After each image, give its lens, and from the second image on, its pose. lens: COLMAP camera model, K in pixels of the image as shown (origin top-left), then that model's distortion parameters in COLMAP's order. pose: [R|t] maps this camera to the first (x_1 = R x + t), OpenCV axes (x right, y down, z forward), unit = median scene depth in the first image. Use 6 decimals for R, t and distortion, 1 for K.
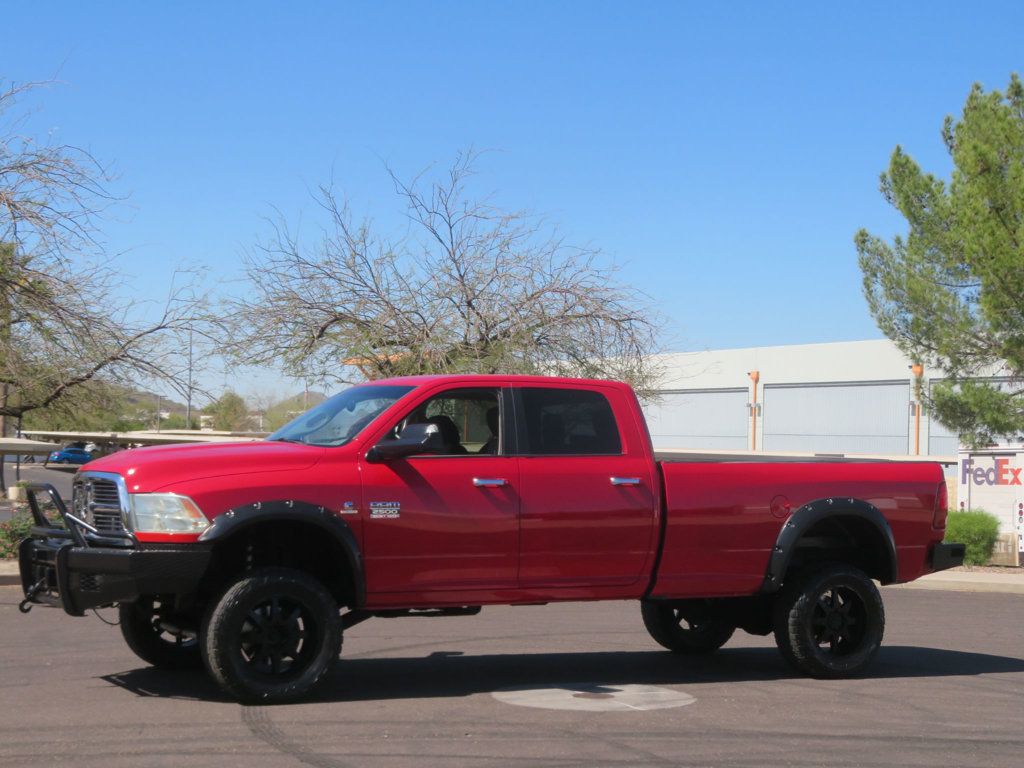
lens RADIAL K [[1700.1, 0, 512.0], [0, 1700.1, 384.0], [0, 0, 1]] dist [-0.022066, -0.174254]
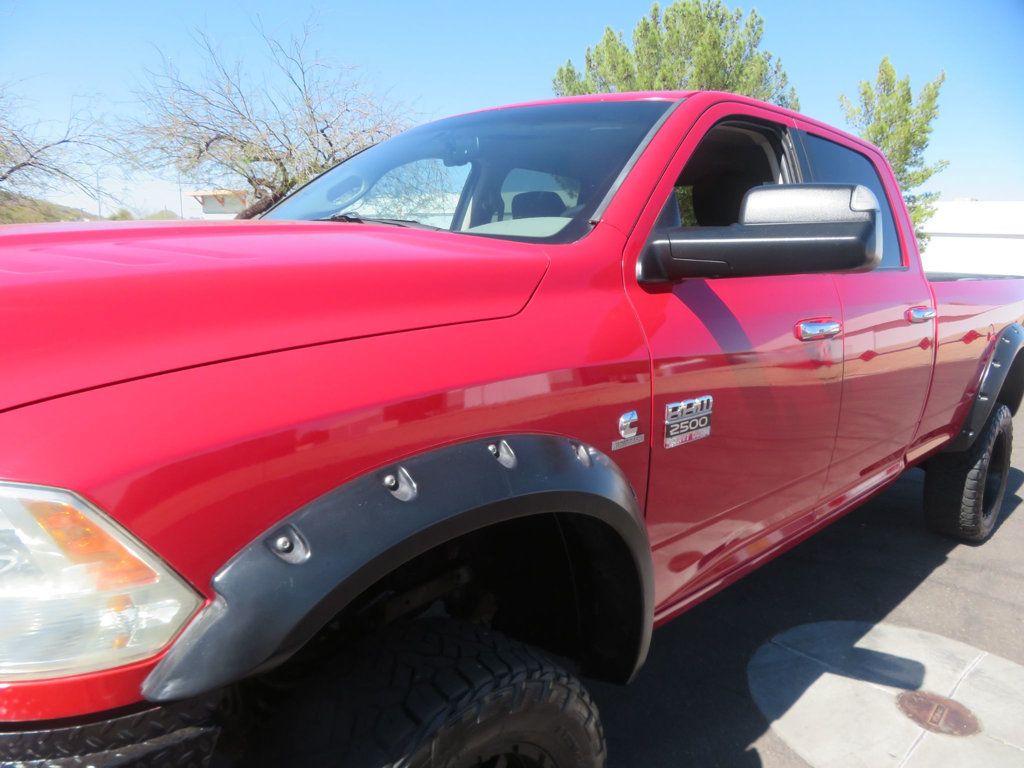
lens RADIAL K [[704.8, 0, 512.0], [0, 704.8, 384.0], [0, 0, 1]] dist [-0.068734, 0.054196]
pose [[0.943356, -0.046263, 0.328541, -0.072631], [-0.032483, 0.972595, 0.230224, 0.014703], [-0.330188, -0.227855, 0.916001, 0.394908]]
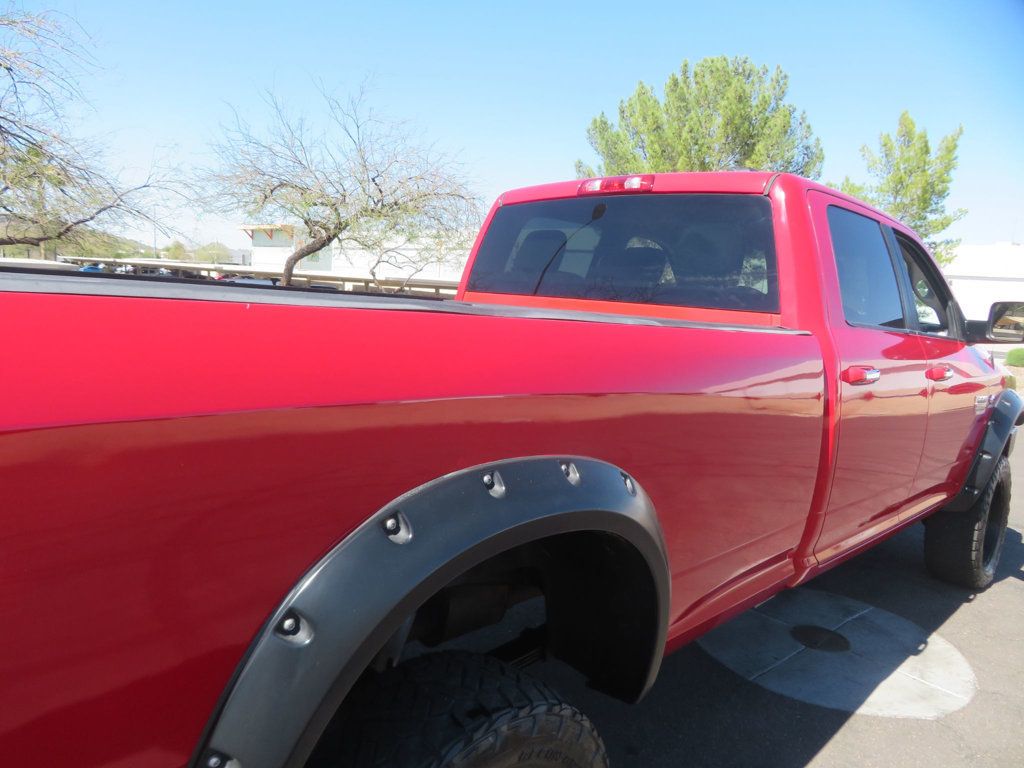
lens RADIAL K [[704.8, 0, 512.0], [0, 704.8, 384.0], [0, 0, 1]] dist [-0.068734, 0.054196]
pose [[0.959262, -0.008096, 0.282401, -0.081504], [-0.045830, 0.981890, 0.183825, 0.009658], [-0.278775, -0.189278, 0.941519, 0.352557]]
